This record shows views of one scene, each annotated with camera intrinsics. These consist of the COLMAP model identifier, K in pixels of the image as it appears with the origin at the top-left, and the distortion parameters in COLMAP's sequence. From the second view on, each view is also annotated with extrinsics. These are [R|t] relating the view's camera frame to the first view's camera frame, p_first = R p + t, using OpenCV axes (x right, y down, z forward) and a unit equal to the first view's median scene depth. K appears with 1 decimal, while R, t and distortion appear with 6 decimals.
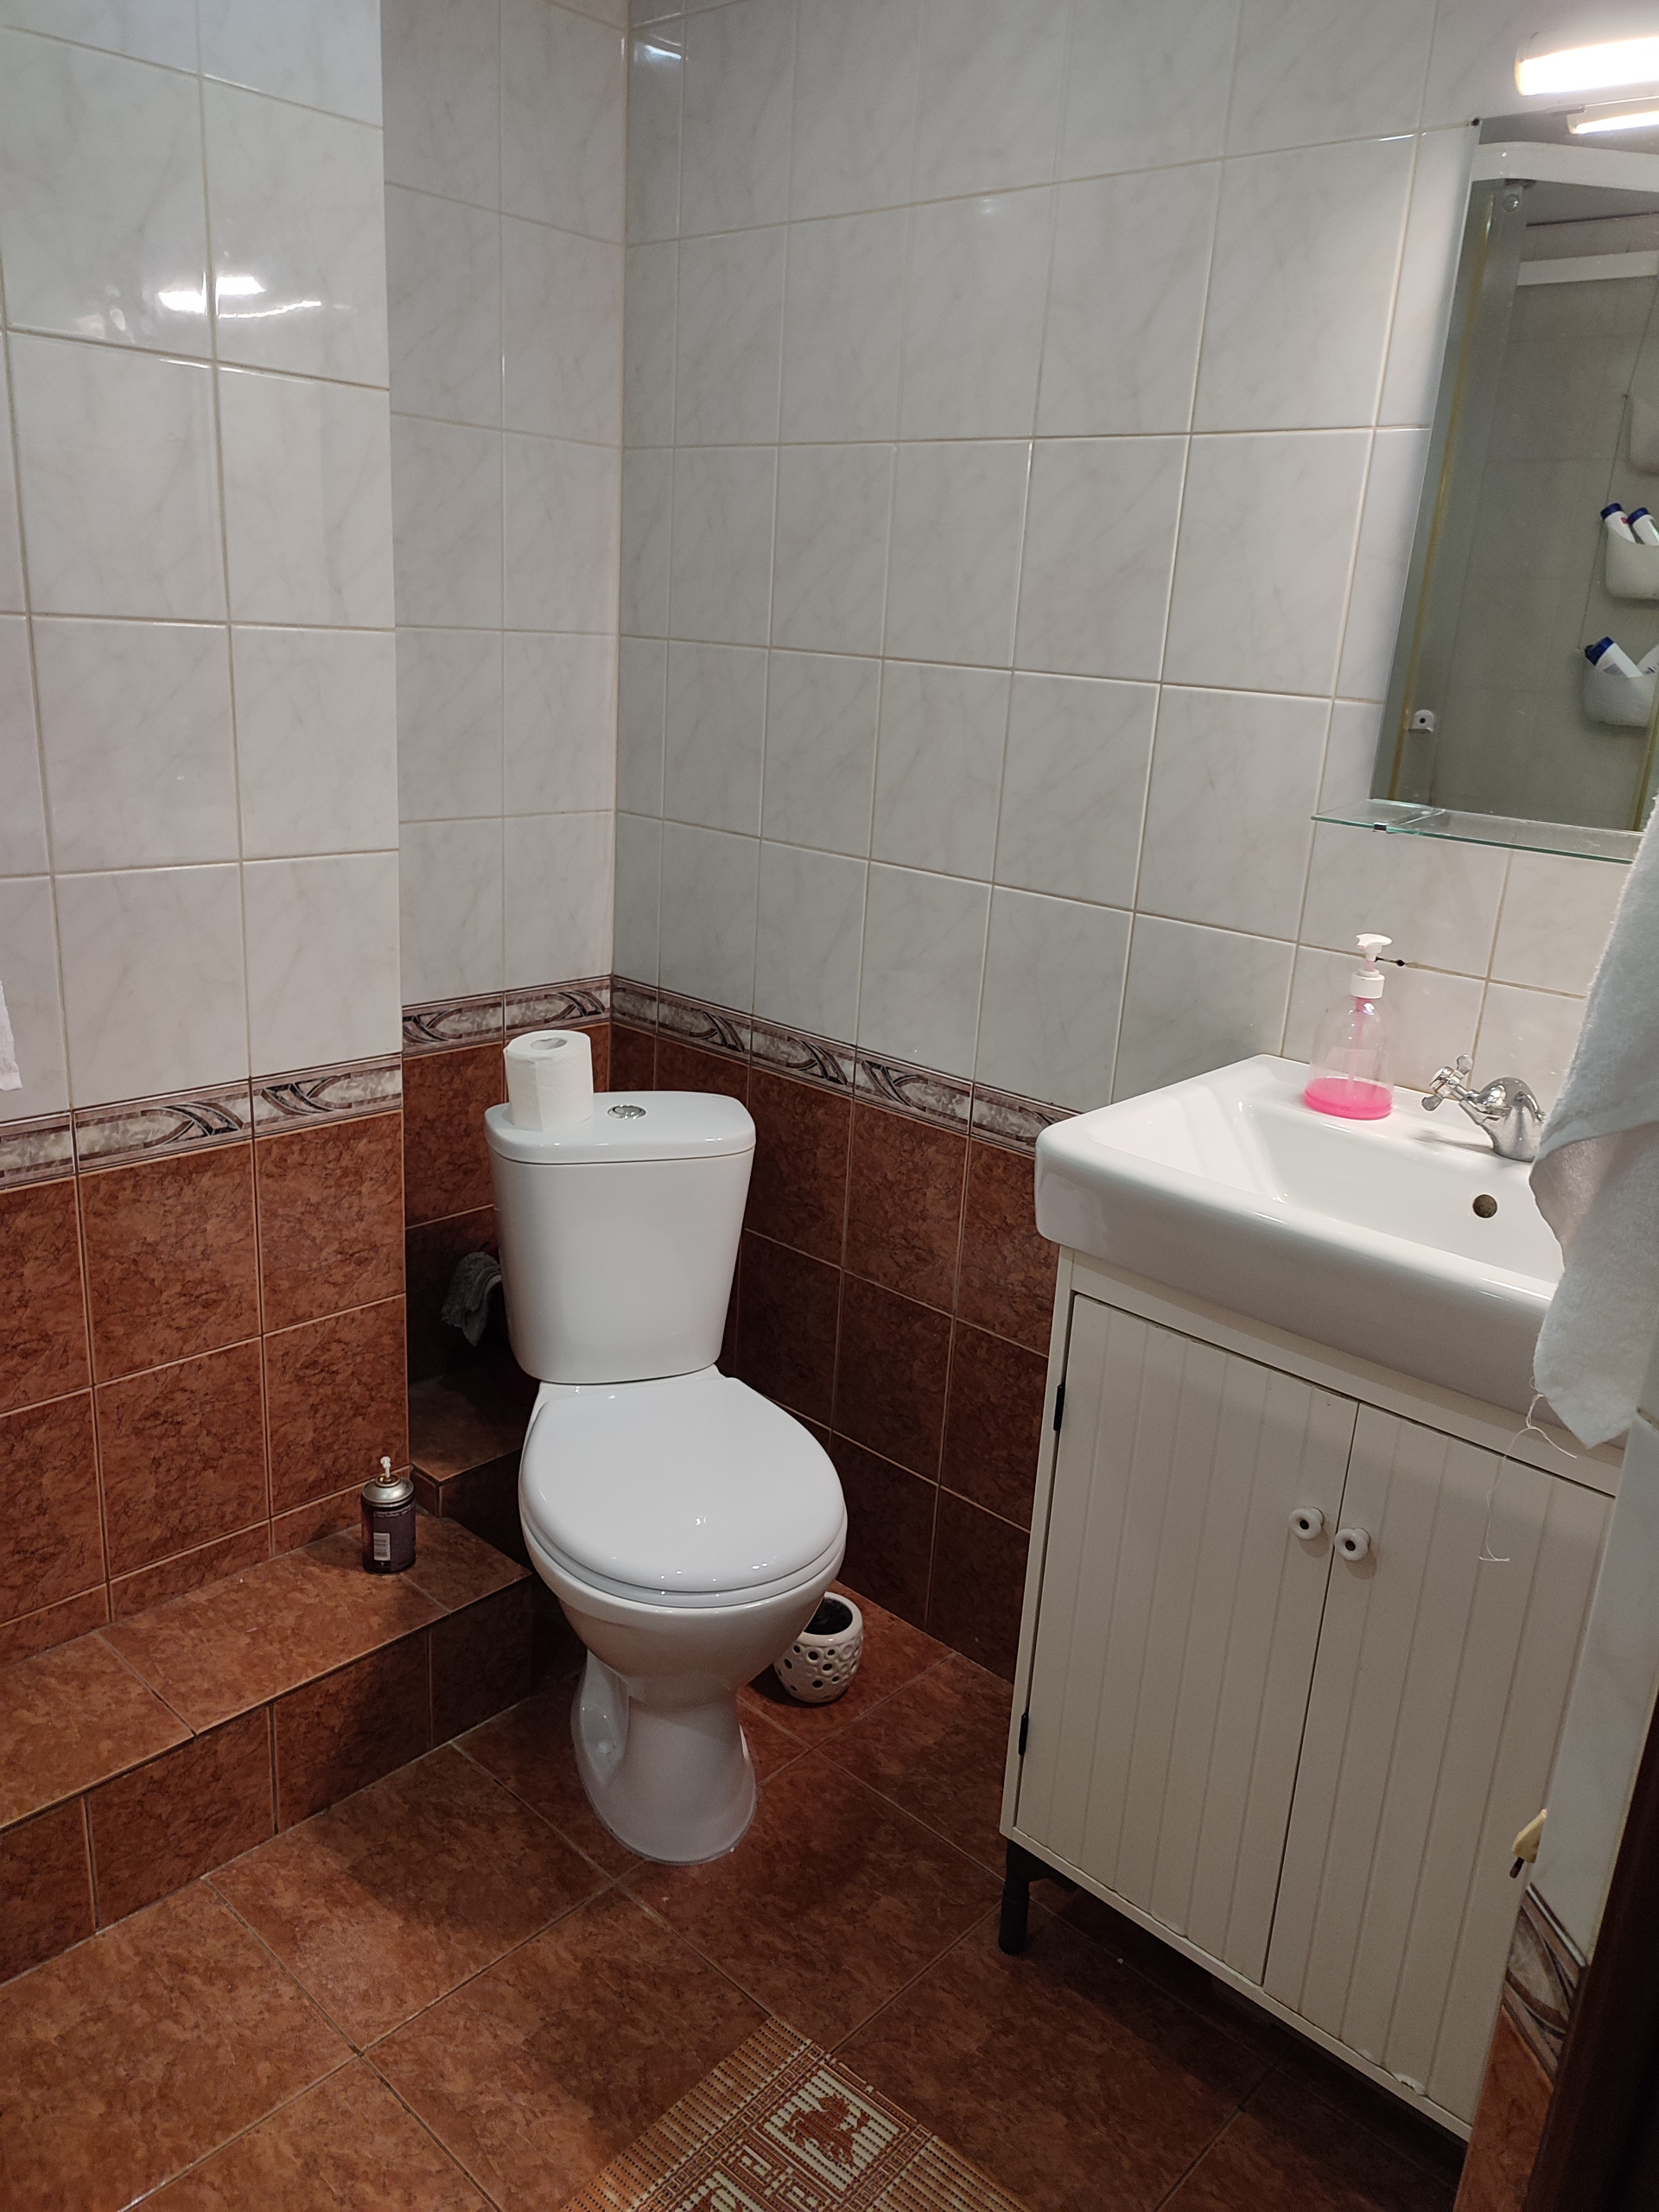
lens RADIAL K [[1595.1, 0, 825.0], [0, 1595.1, 1106.5], [0, 0, 1]] dist [0.039348, -0.036407]
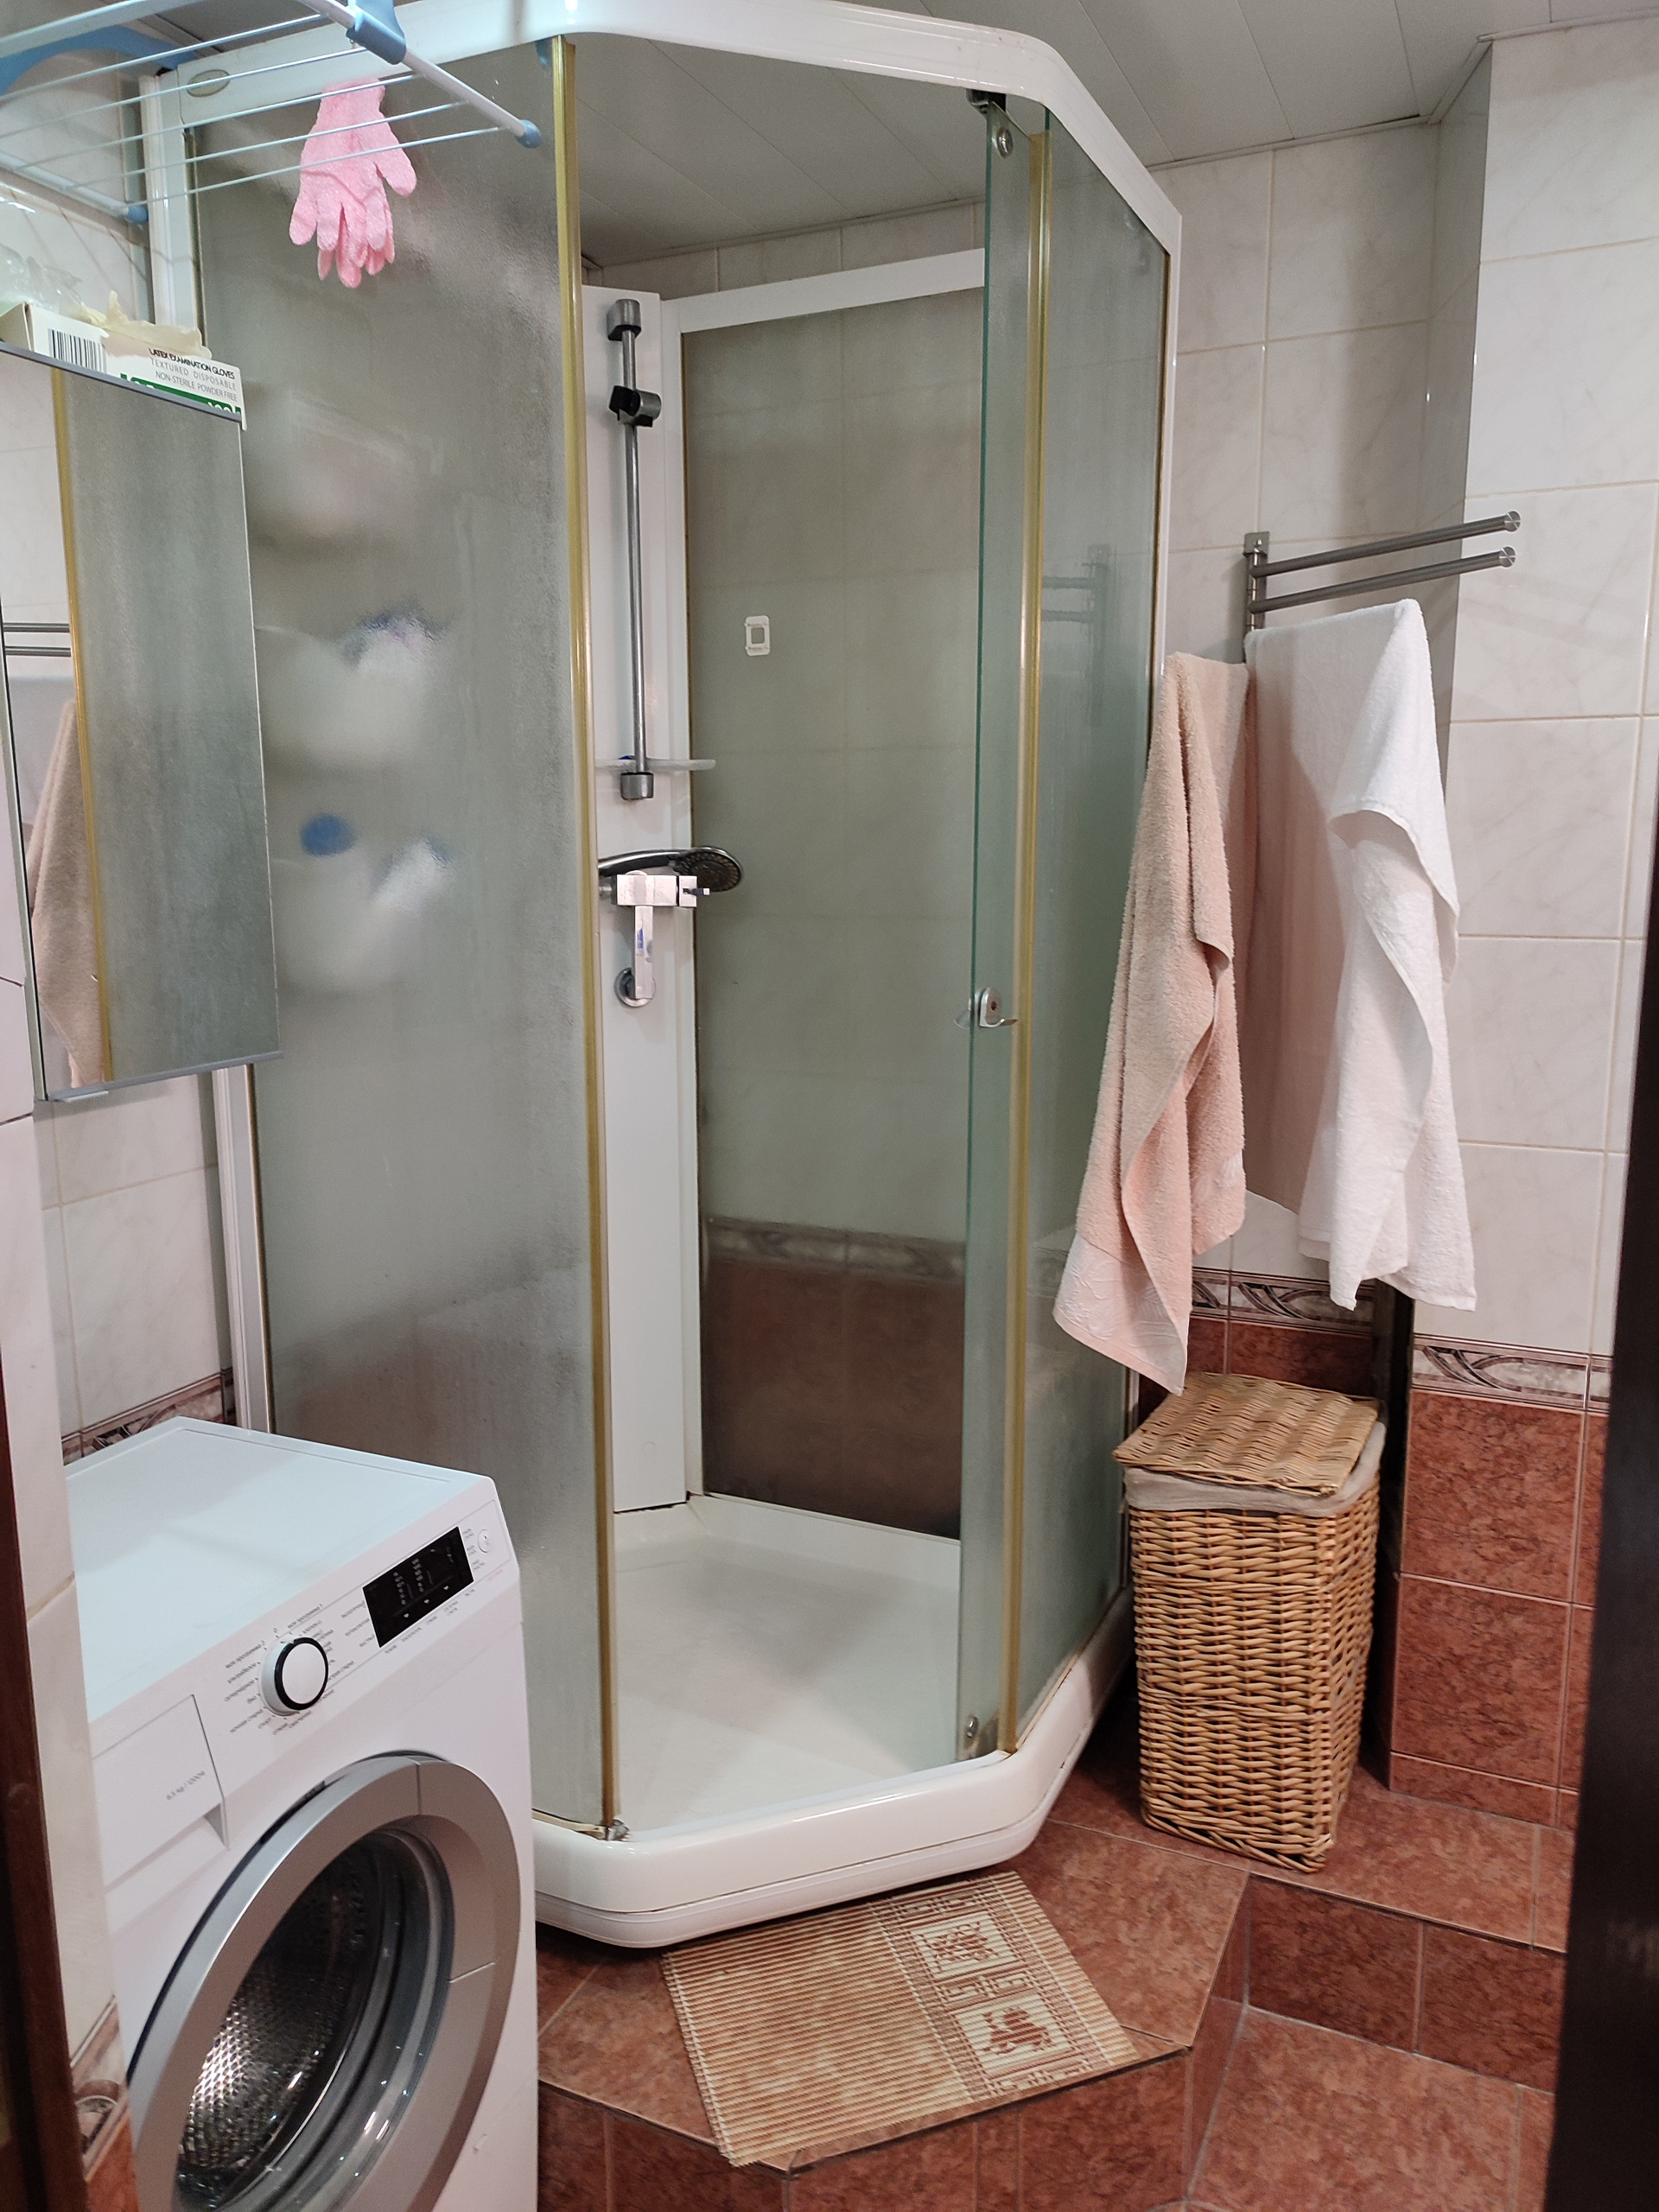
lens RADIAL K [[1595.1, 0, 832.2], [0, 1595.1, 1106.7], [0, 0, 1]] dist [0.039348, -0.036407]
pose [[0.317893, 0.105098, -0.942284, 0.376898], [-0.255926, 0.966458, 0.021454, -0.049036], [0.912933, 0.234335, 0.334128, 0.074339]]
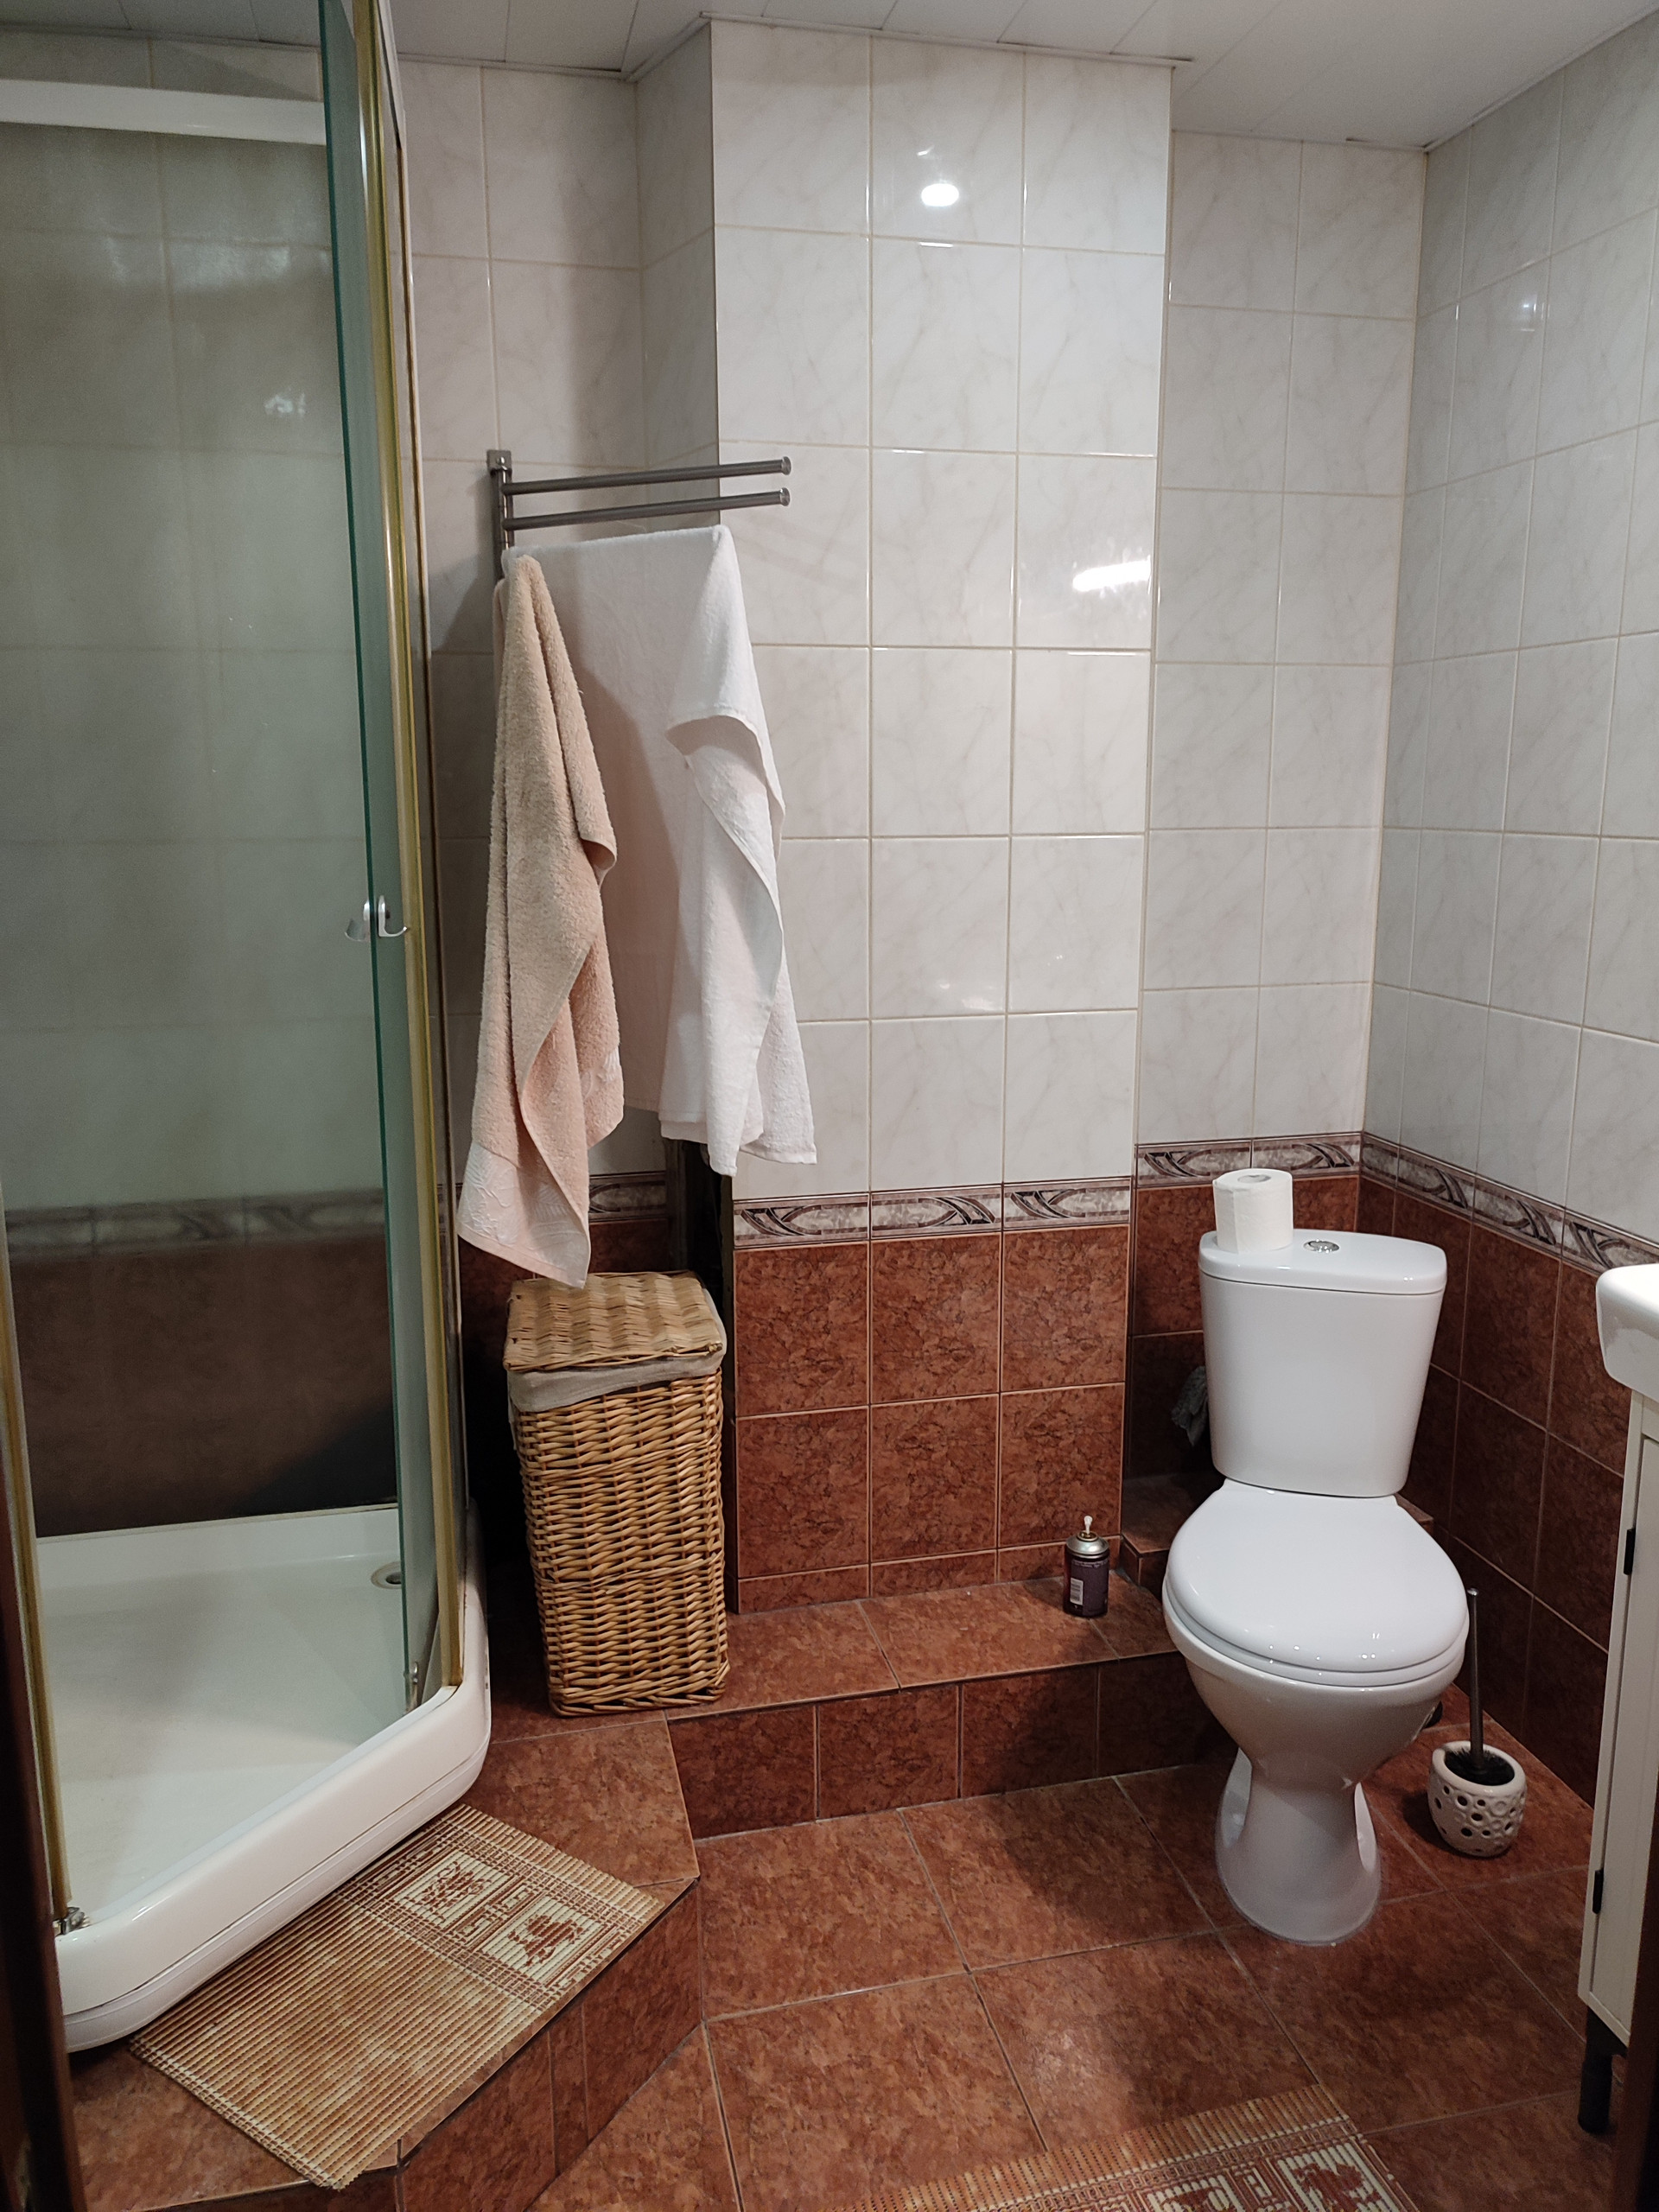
lens RADIAL K [[1595.1, 0, 834.2], [0, 1595.1, 1106.4], [0, 0, 1]] dist [0.039348, -0.036407]
pose [[0.828613, 0.049294, -0.557647, 0.227879], [-0.113949, 0.990114, -0.081795, 0.039726], [0.548101, 0.131320, 0.826039, -0.125738]]
